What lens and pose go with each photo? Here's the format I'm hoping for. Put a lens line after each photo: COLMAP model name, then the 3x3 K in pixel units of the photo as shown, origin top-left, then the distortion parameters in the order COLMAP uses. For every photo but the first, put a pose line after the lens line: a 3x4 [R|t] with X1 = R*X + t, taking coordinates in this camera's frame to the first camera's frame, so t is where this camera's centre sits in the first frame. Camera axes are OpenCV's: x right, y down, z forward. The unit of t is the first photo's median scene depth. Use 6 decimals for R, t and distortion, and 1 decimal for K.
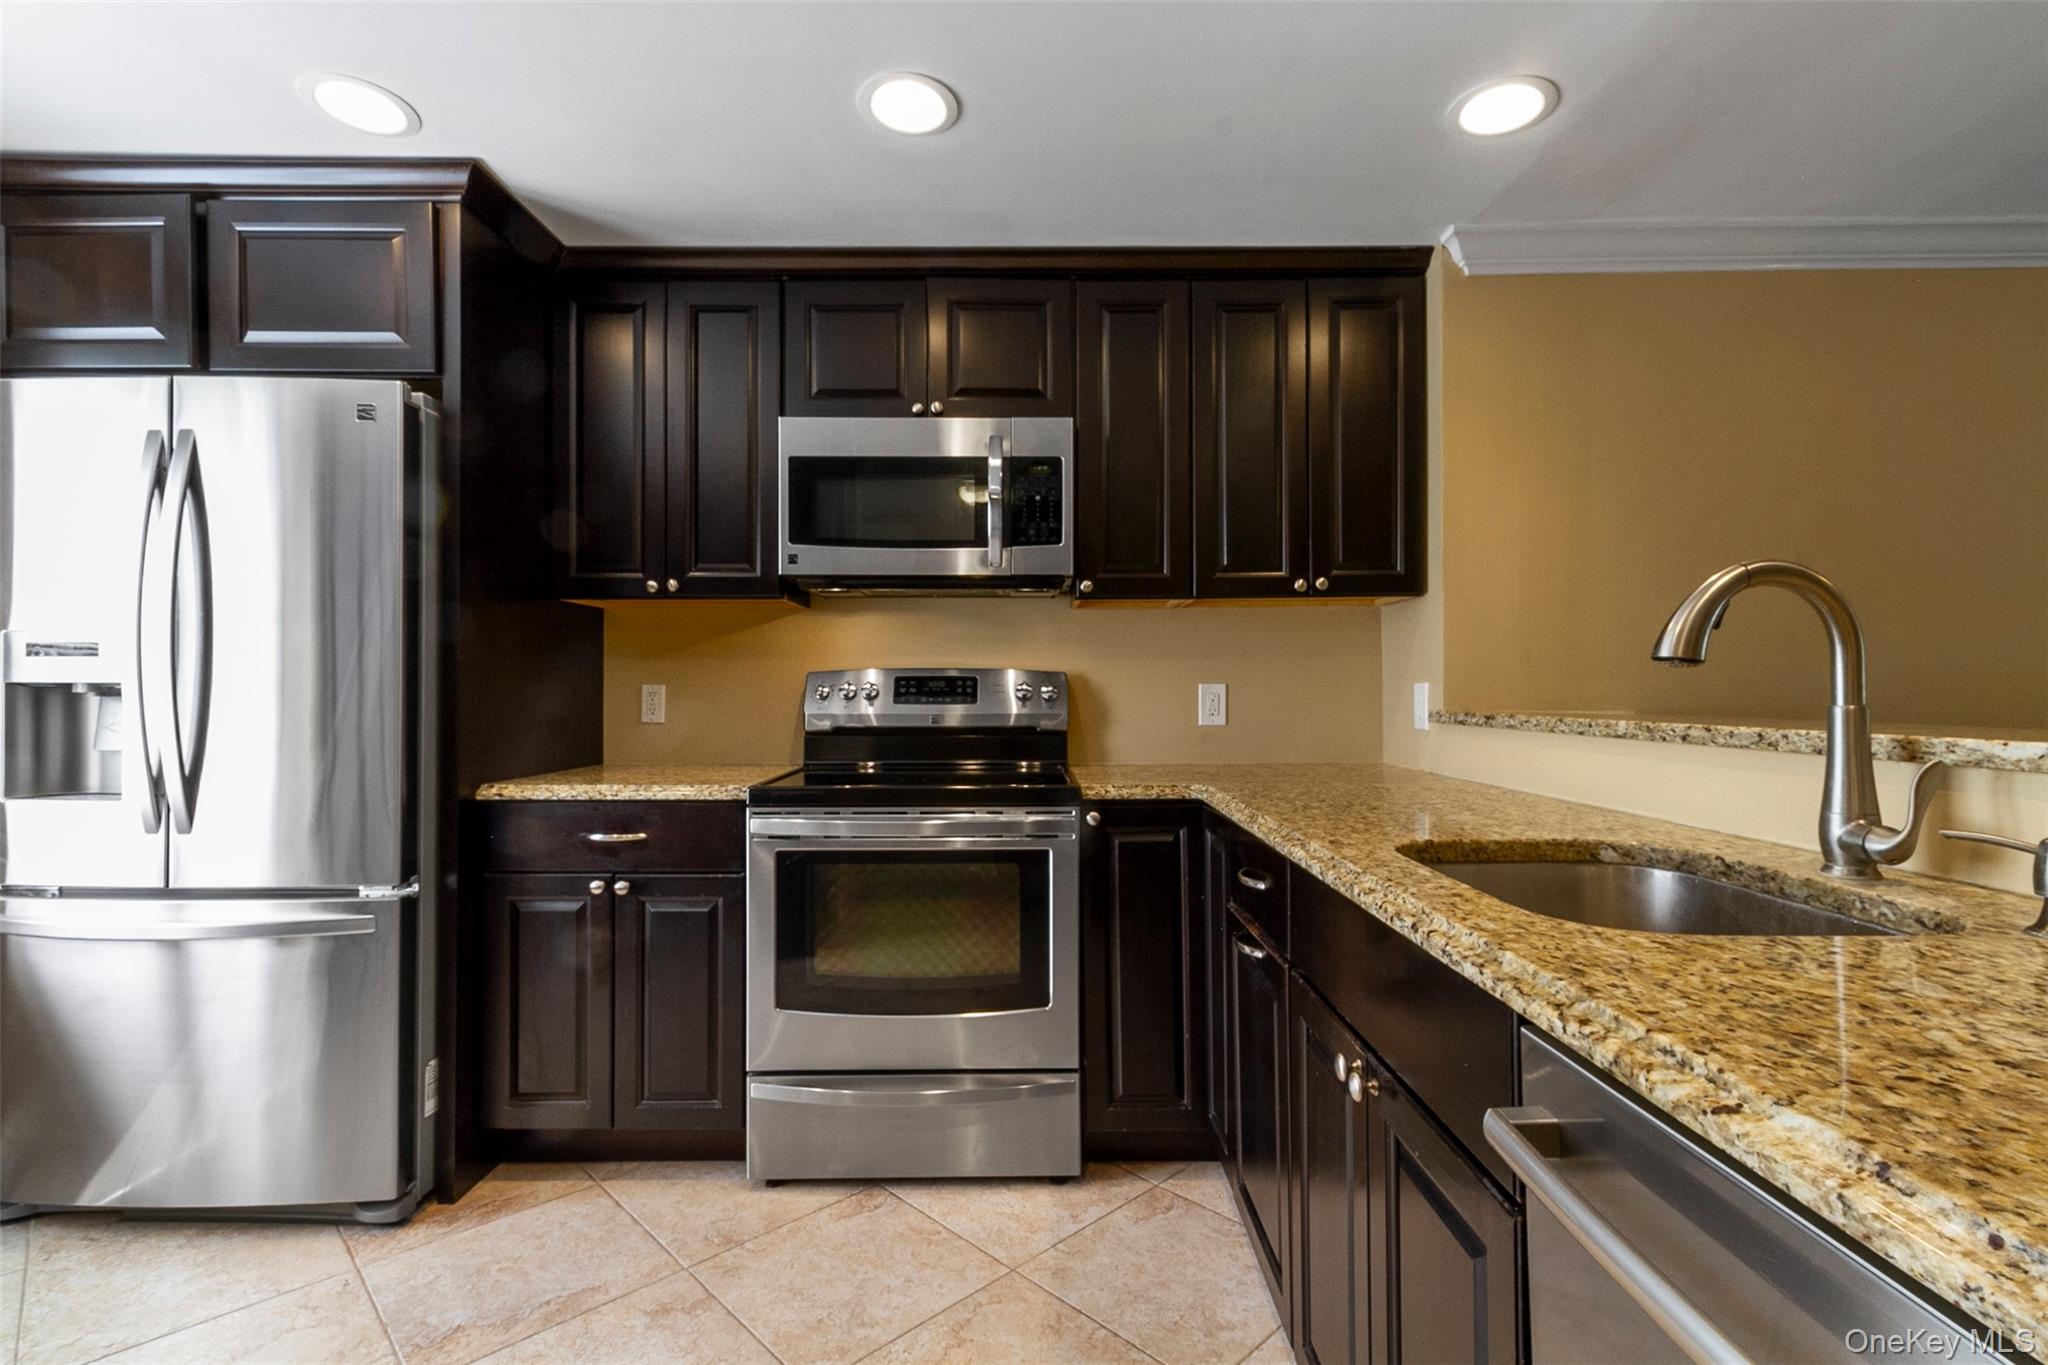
lens RADIAL K [[960.3, 0, 1035.9], [0, 960.3, 700.2], [0, 0, 1]] dist [0.008609, 0.000179]
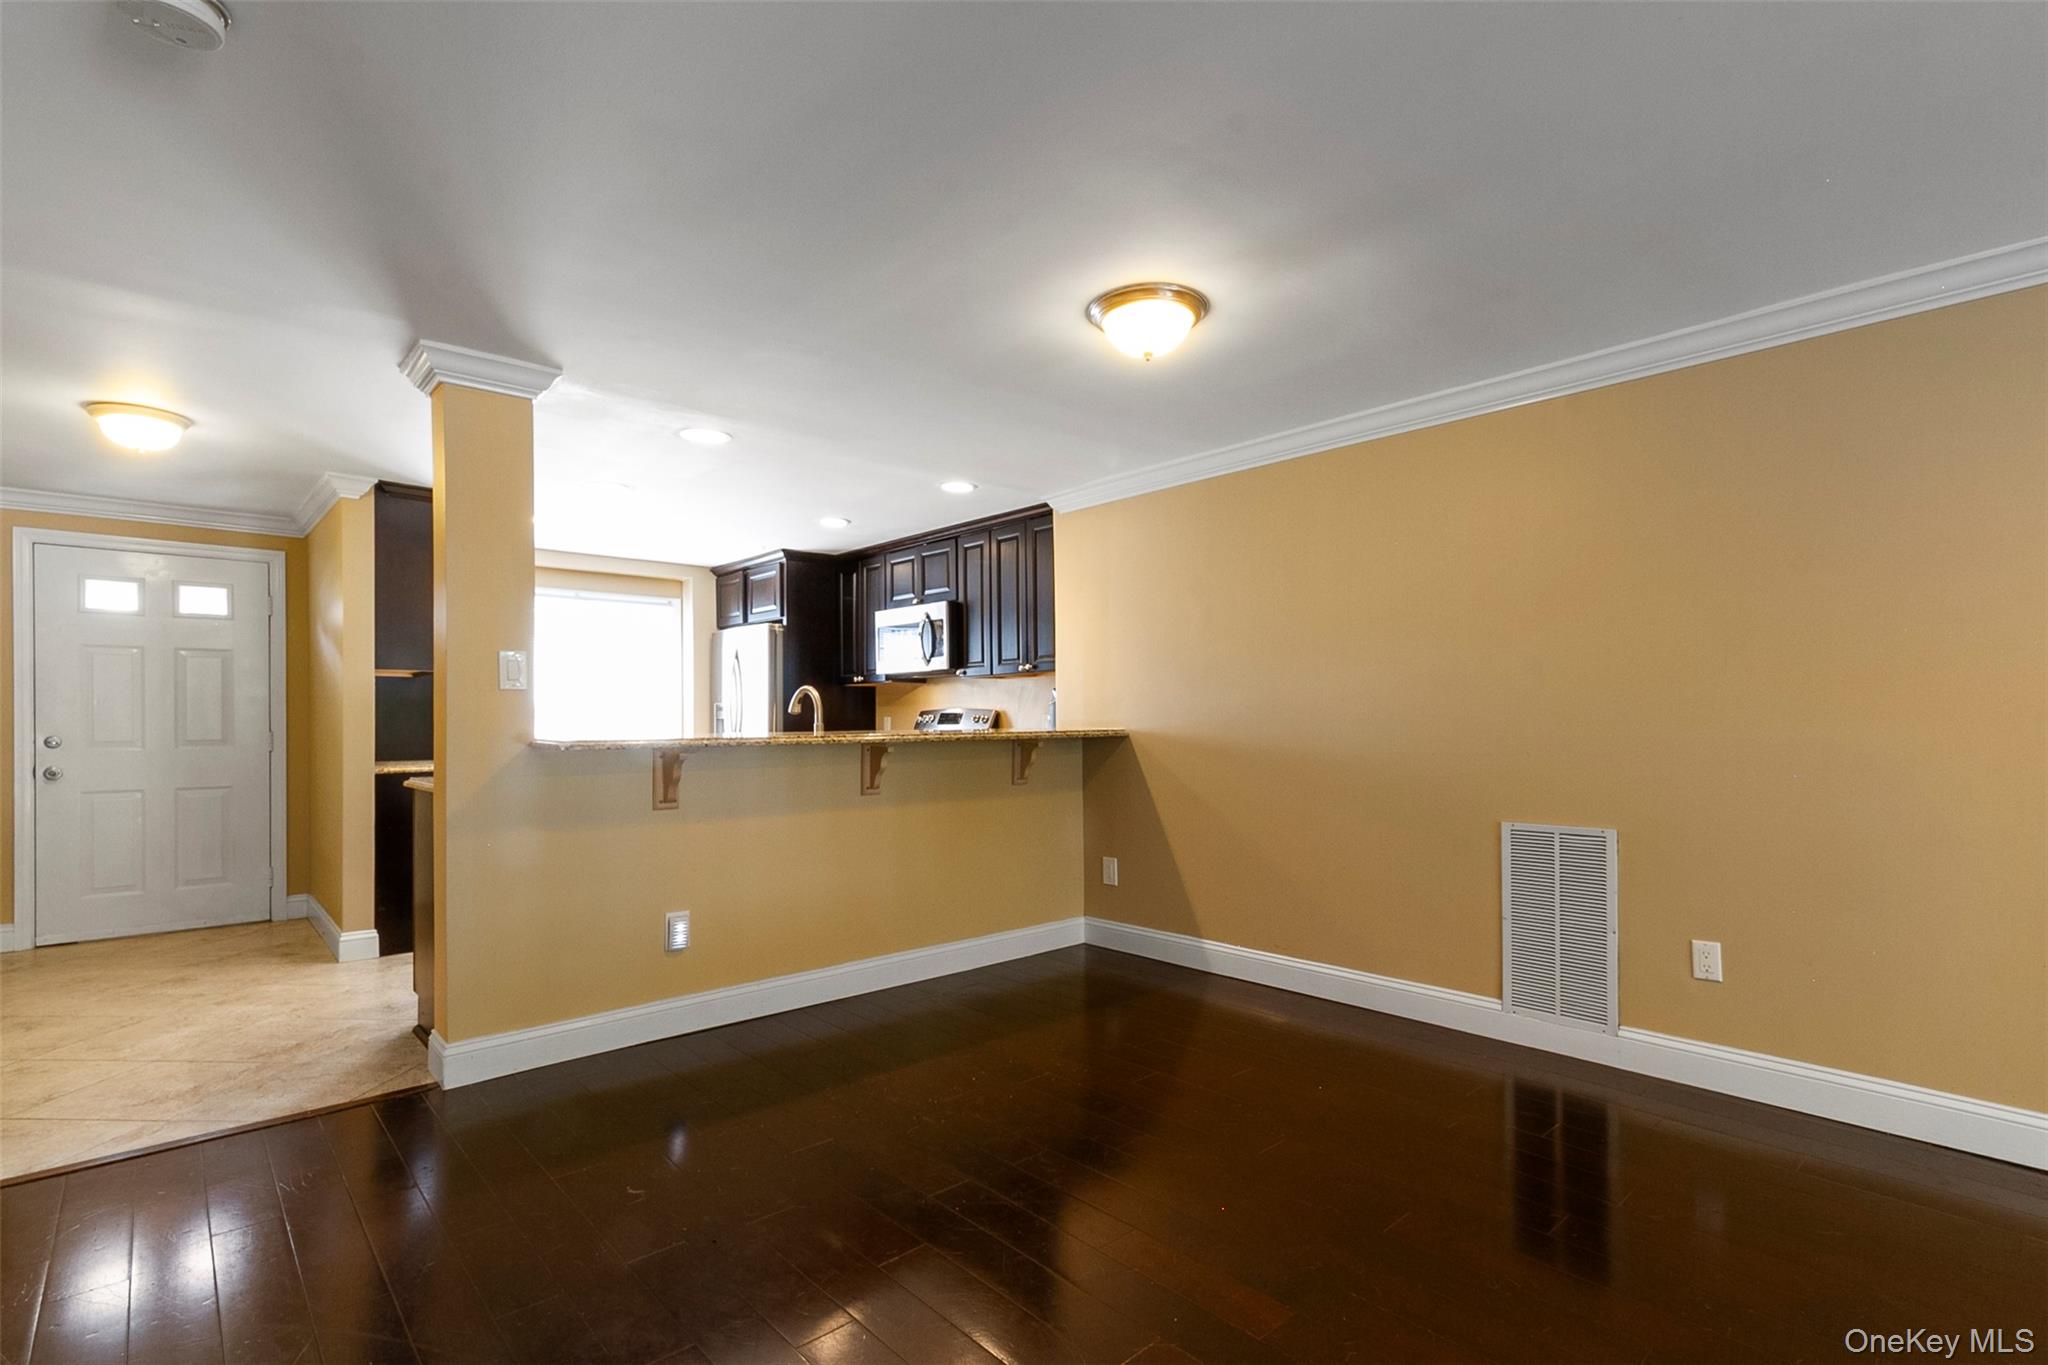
lens RADIAL K [[960.3, 0, 1035.9], [0, 960.3, 700.2], [0, 0, 1]] dist [0.008609, 0.000179]
pose [[0.675979, -0.014519, -0.736778, 2.038939], [-0.005147, 0.999688, -0.024422, -0.002485], [0.736903, 0.020301, 0.675694, -0.436130]]
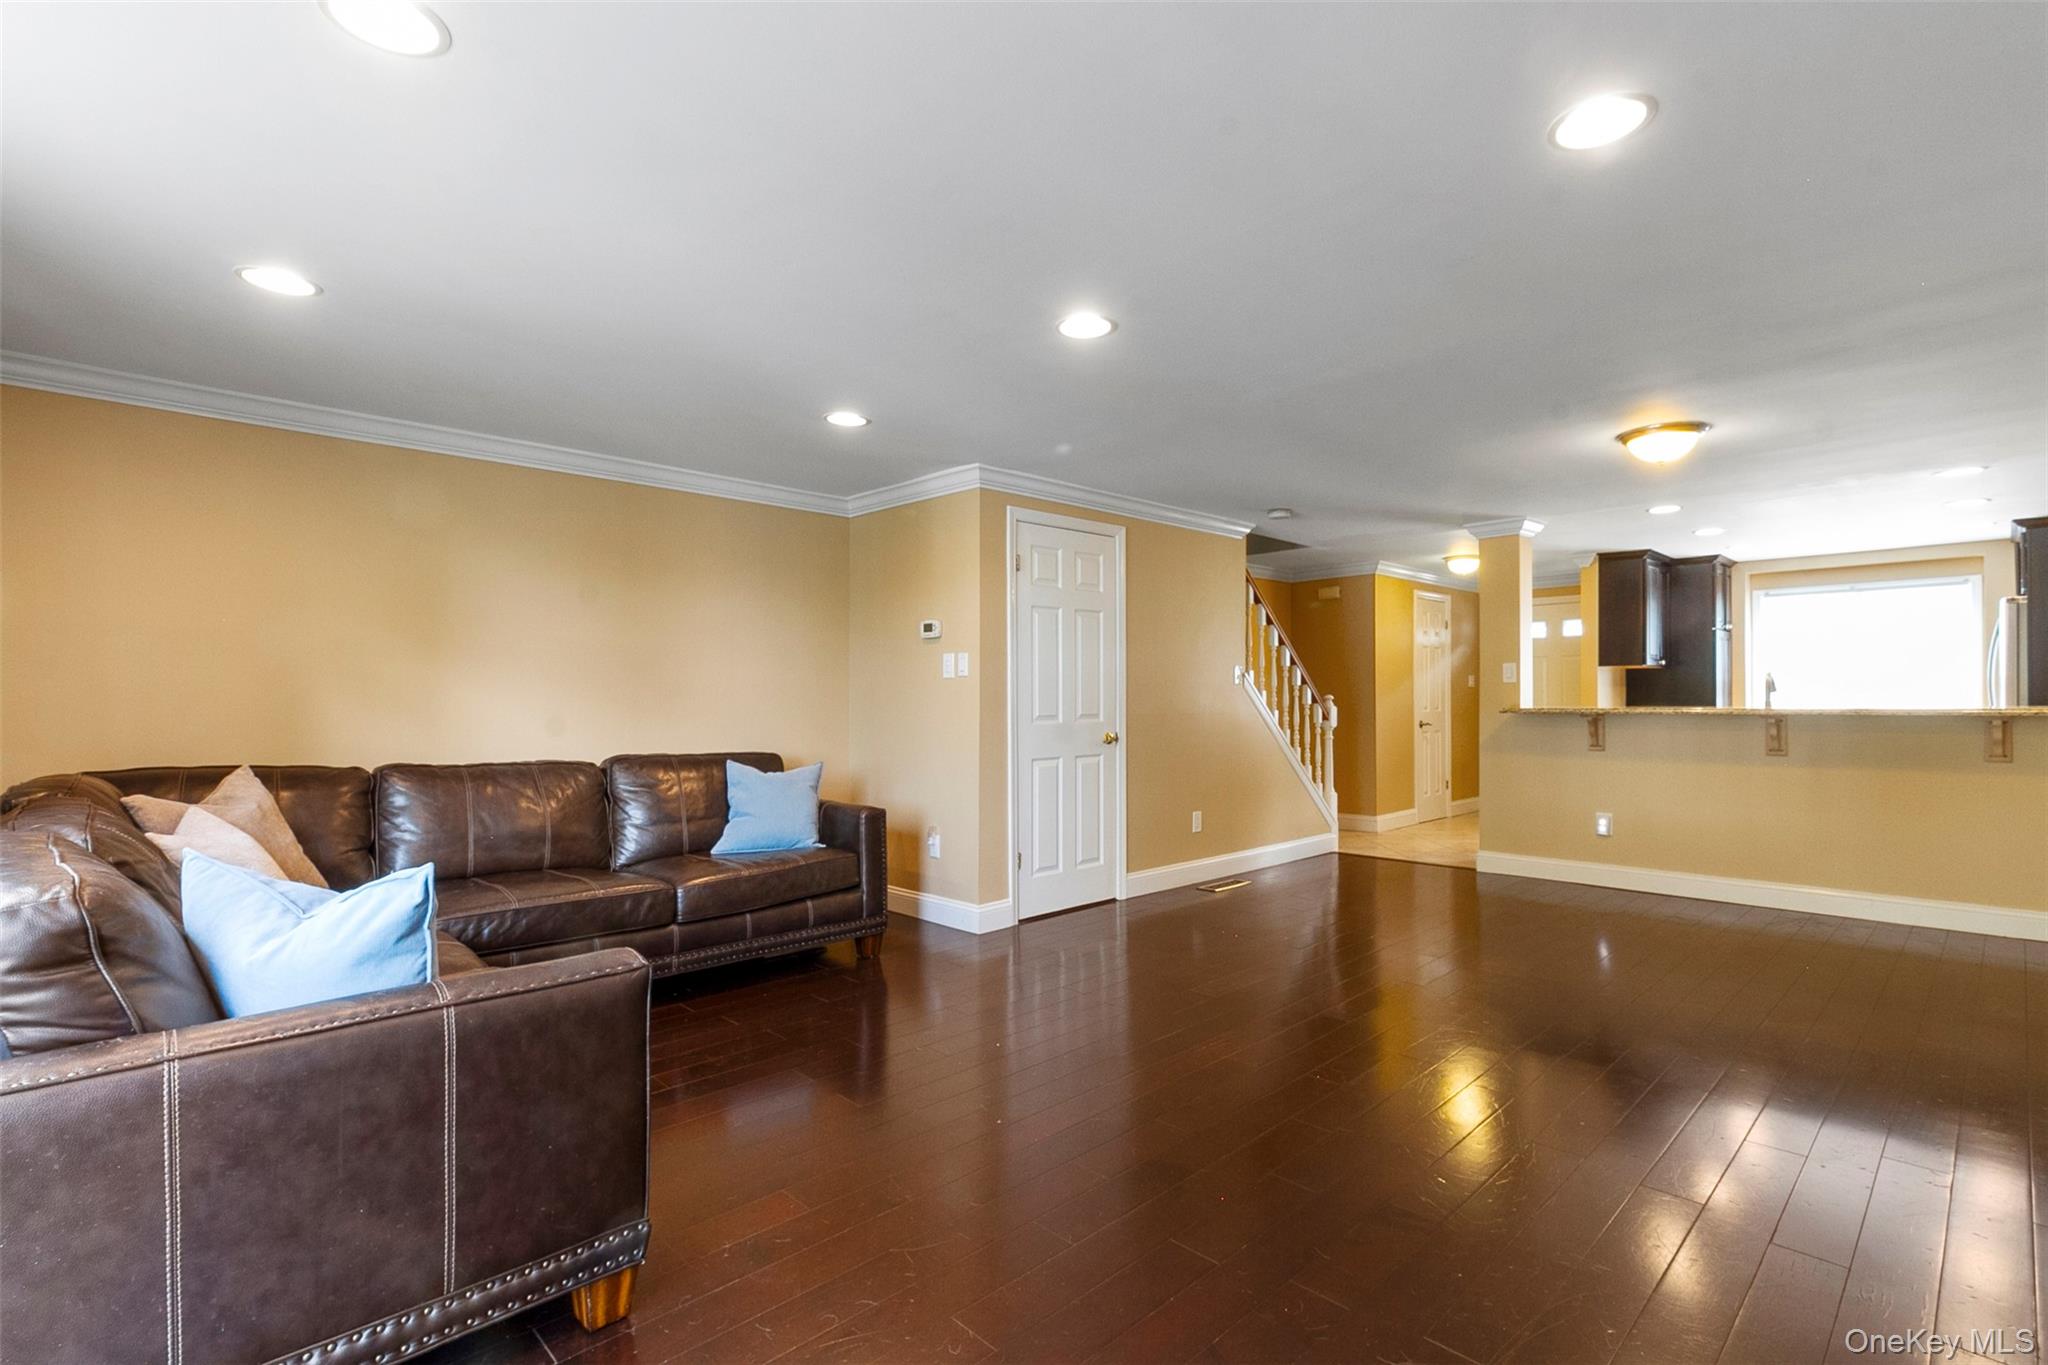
lens RADIAL K [[960.3, 0, 1035.9], [0, 960.3, 700.2], [0, 0, 1]] dist [0.008609, 0.000179]
pose [[-0.715122, 0.007004, -0.698965, 3.370535], [0.001476, 0.999963, 0.008510, -0.023647], [0.698998, 0.005054, -0.715105, 0.937464]]
